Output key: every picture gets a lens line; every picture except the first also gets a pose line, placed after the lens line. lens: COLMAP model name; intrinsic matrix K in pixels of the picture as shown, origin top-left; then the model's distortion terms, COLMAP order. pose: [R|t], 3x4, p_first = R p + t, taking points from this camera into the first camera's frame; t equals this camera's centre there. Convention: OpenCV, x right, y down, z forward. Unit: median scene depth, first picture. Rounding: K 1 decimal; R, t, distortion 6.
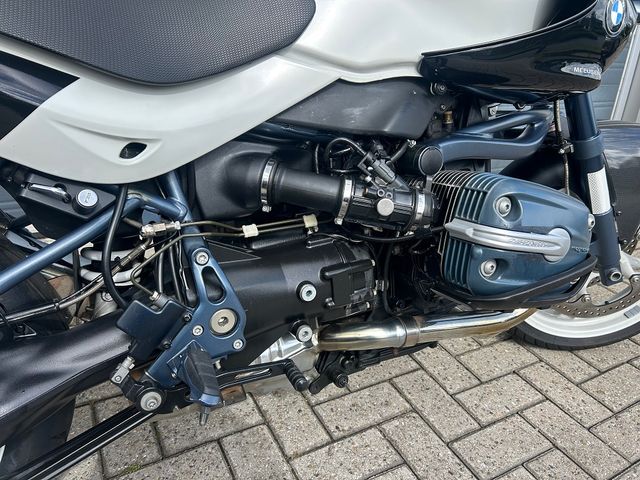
lens RADIAL K [[488.5, 0, 323.2], [0, 488.5, 239.6], [0, 0, 1]] dist [0.025799, -0.031007]
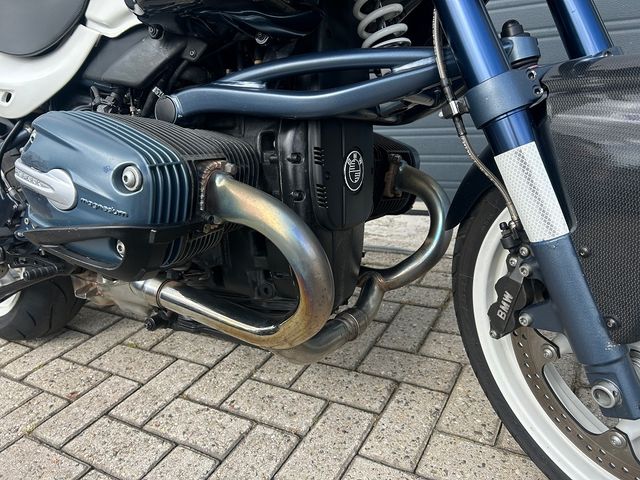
lens RADIAL K [[488.5, 0, 319.1], [0, 488.5, 237.2], [0, 0, 1]] dist [0.025799, -0.031007]
pose [[0.522520, 0.184827, -0.832353, 0.925119], [-0.224901, 0.971526, 0.074546, -0.049621], [0.822431, 0.148245, 0.549209, 0.589807]]
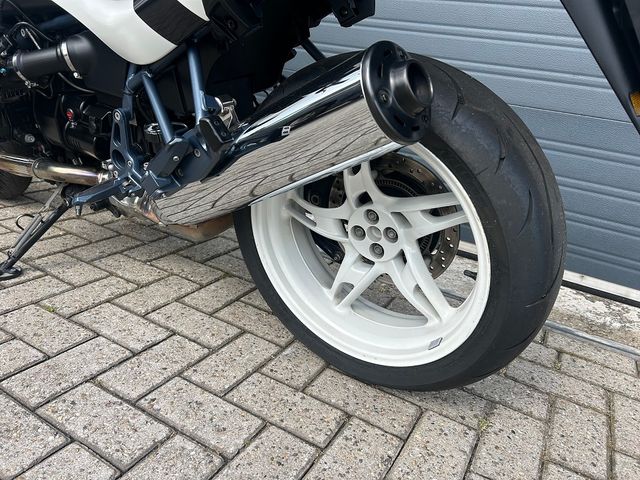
lens RADIAL K [[488.5, 0, 315.2], [0, 488.5, 237.0], [0, 0, 1]] dist [0.025799, -0.031007]
pose [[0.539293, 0.290671, -0.790362, 0.787844], [-0.440095, 0.897458, 0.029764, -0.004067], [0.717968, 0.331783, 0.611916, 0.639754]]
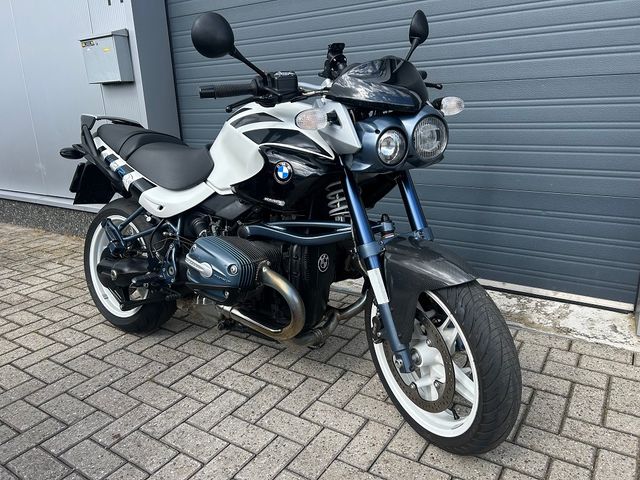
lens RADIAL K [[488.5, 0, 323.4], [0, 488.5, 235.8], [0, 0, 1]] dist [0.025799, -0.031007]
pose [[0.474947, 0.169452, -0.863546, 1.738085], [-0.299251, 0.953907, 0.022596, -0.234051], [0.827571, 0.247685, 0.503764, 0.166659]]
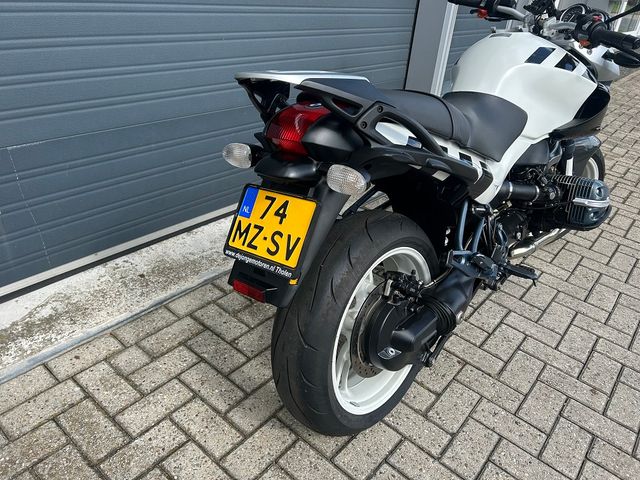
lens RADIAL K [[488.5, 0, 316.5], [0, 488.5, 233.8], [0, 0, 1]] dist [0.025799, -0.031007]
pose [[0.928673, -0.150672, 0.338917, -1.238900], [0.112208, 0.985082, 0.130472, -0.225695], [-0.353520, -0.083137, 0.931725, -0.608829]]
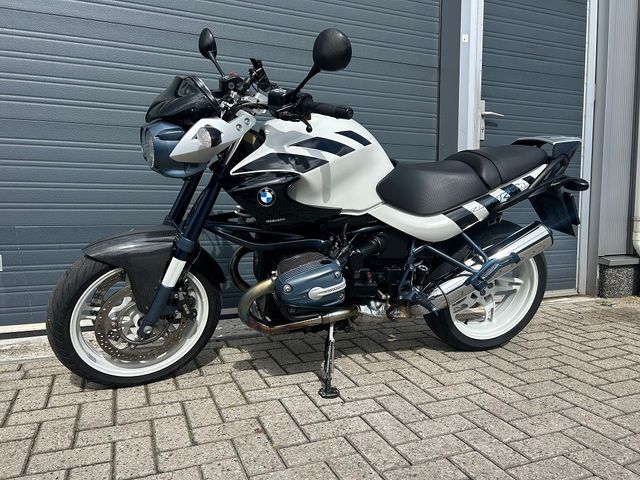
lens RADIAL K [[488.5, 0, 320.8], [0, 488.5, 237.5], [0, 0, 1]] dist [0.025799, -0.031007]
pose [[0.993919, -0.036146, -0.104009, 0.136971], [-0.001597, 0.939753, -0.341851, 0.469107], [0.110099, 0.339939, 0.933981, -0.809454]]
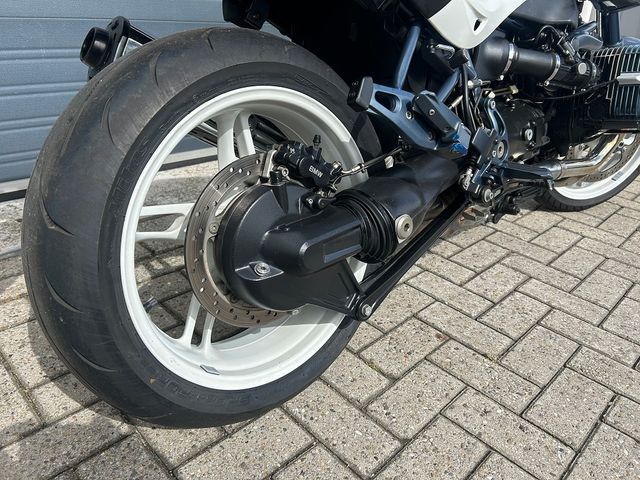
lens RADIAL K [[488.5, 0, 319.7], [0, 488.5, 237.6], [0, 0, 1]] dist [0.025799, -0.031007]
pose [[0.958922, -0.122925, 0.255653, -0.765770], [0.112466, 0.992121, 0.055195, 0.192180], [-0.260424, -0.024176, 0.965192, -0.208451]]
